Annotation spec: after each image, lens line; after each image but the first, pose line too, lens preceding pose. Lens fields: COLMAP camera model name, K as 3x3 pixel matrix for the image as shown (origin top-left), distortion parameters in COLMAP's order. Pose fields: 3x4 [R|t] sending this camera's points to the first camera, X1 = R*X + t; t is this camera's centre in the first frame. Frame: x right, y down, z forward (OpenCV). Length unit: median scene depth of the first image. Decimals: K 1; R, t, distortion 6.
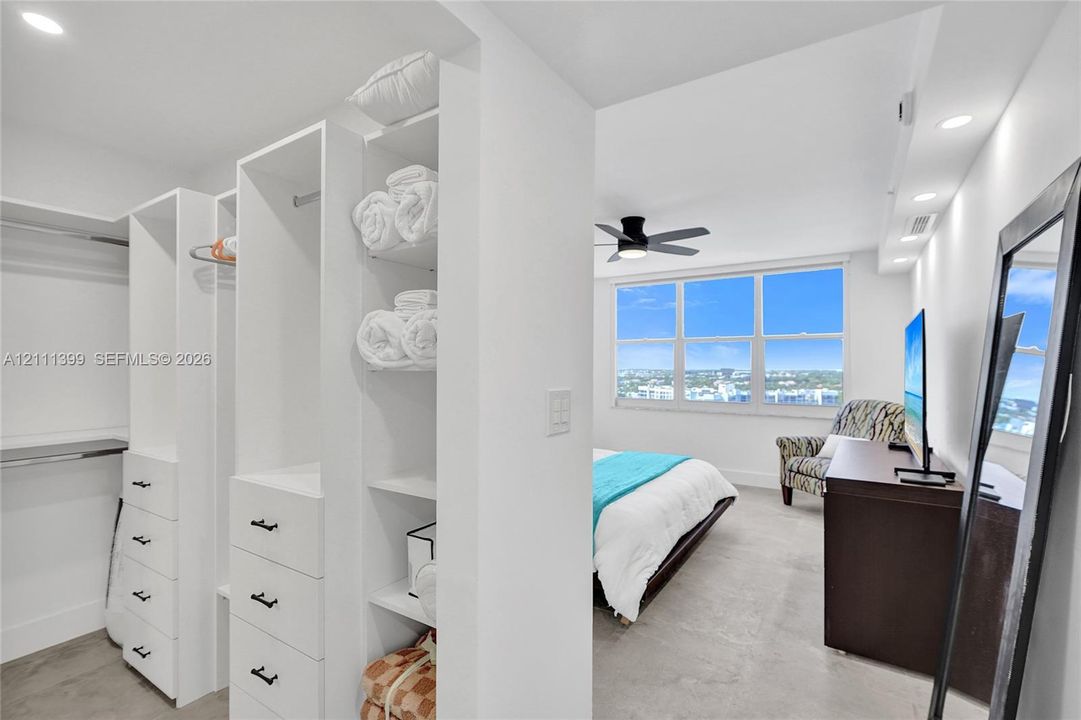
lens RADIAL K [[499.6, 0, 523.9], [0, 499.6, 362.8], [0, 0, 1]] dist [0.001532, 0.000123]
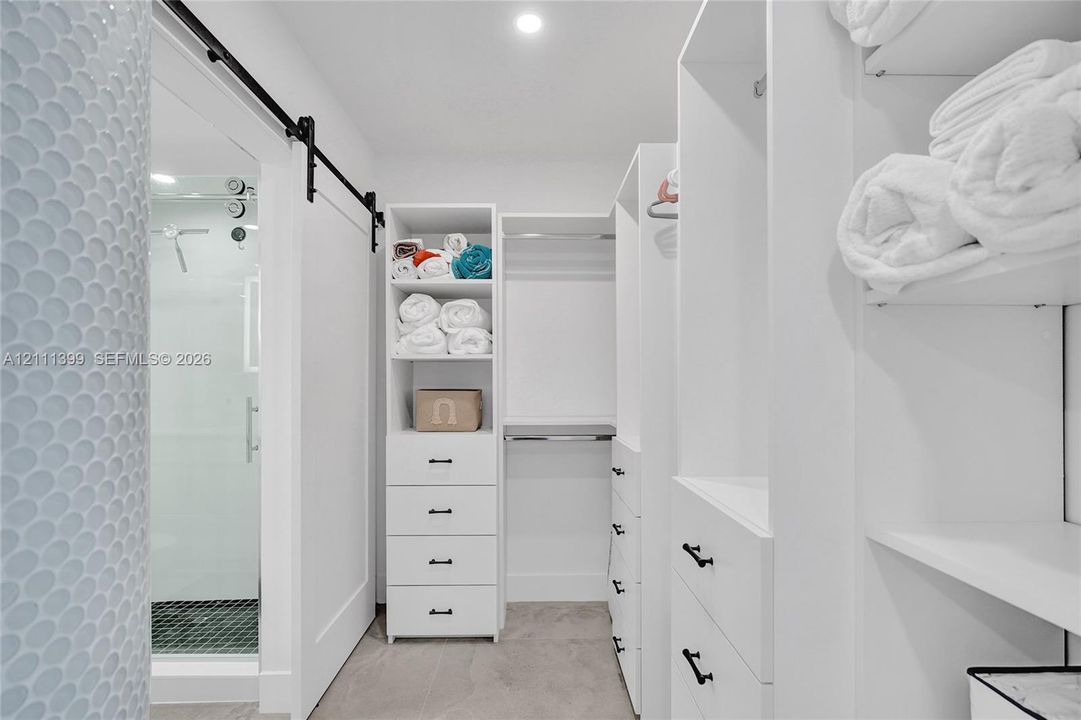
lens RADIAL K [[488.3, 0, 542.5], [0, 488.3, 382.7], [0, 0, 1]] dist [-0.008458, 0.000047]
pose [[0.575423, 0.000380, -0.817856, -0.103891], [0.003564, 0.999989, 0.002973, 0.091366], [0.817848, -0.004626, 0.575416, 0.462894]]
